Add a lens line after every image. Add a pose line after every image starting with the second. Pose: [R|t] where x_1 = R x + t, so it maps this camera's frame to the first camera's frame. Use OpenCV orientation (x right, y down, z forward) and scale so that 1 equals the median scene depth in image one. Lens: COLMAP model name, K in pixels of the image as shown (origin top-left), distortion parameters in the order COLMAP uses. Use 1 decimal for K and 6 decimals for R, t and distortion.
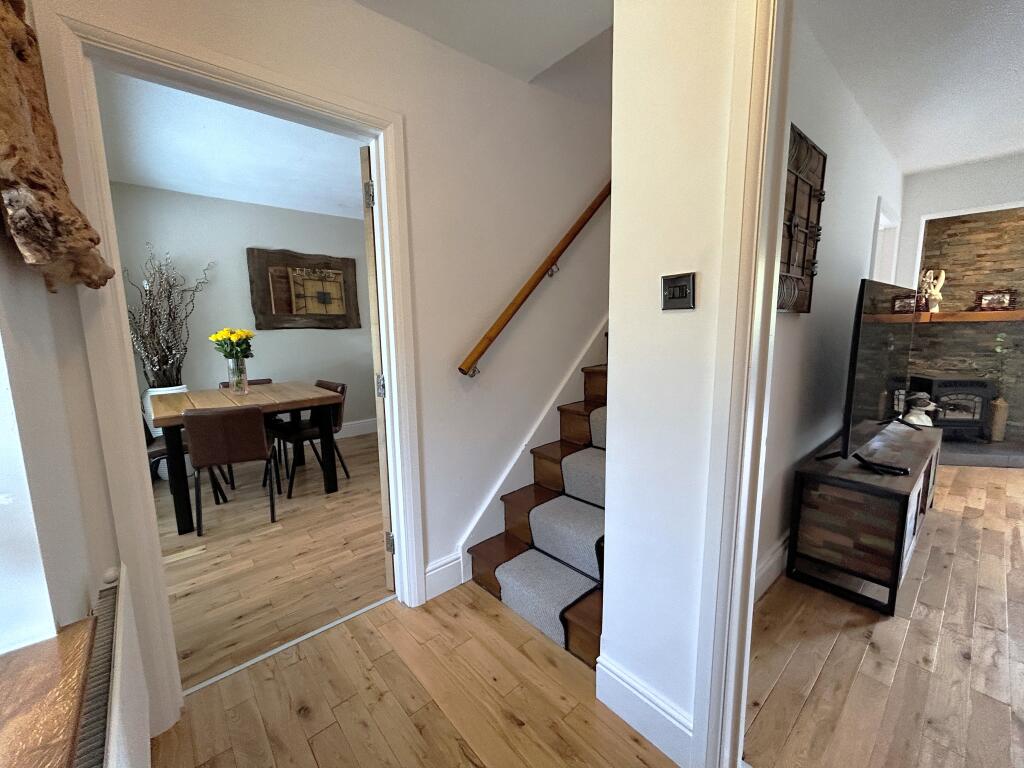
lens RADIAL K [[413.3, 0, 515.6], [0, 413.3, 384.0], [0, 0, 1]] dist [-0.003614, 0.001720]
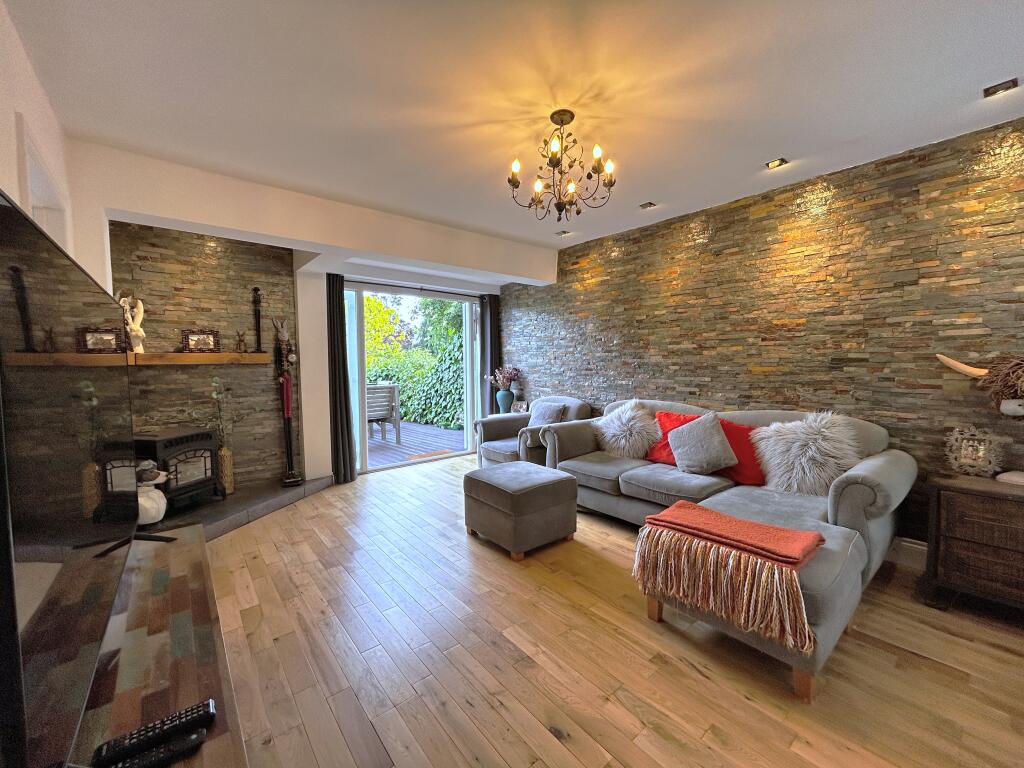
lens RADIAL K [[413.3, 0, 515.6], [0, 413.3, 380.0], [0, 0, 1]] dist [-0.003614, 0.001720]
pose [[0.007527, -0.040317, 0.999159, 0.257975], [0.145167, 0.988646, 0.038799, -0.053216], [-0.989378, 0.144753, 0.013294, 0.312832]]
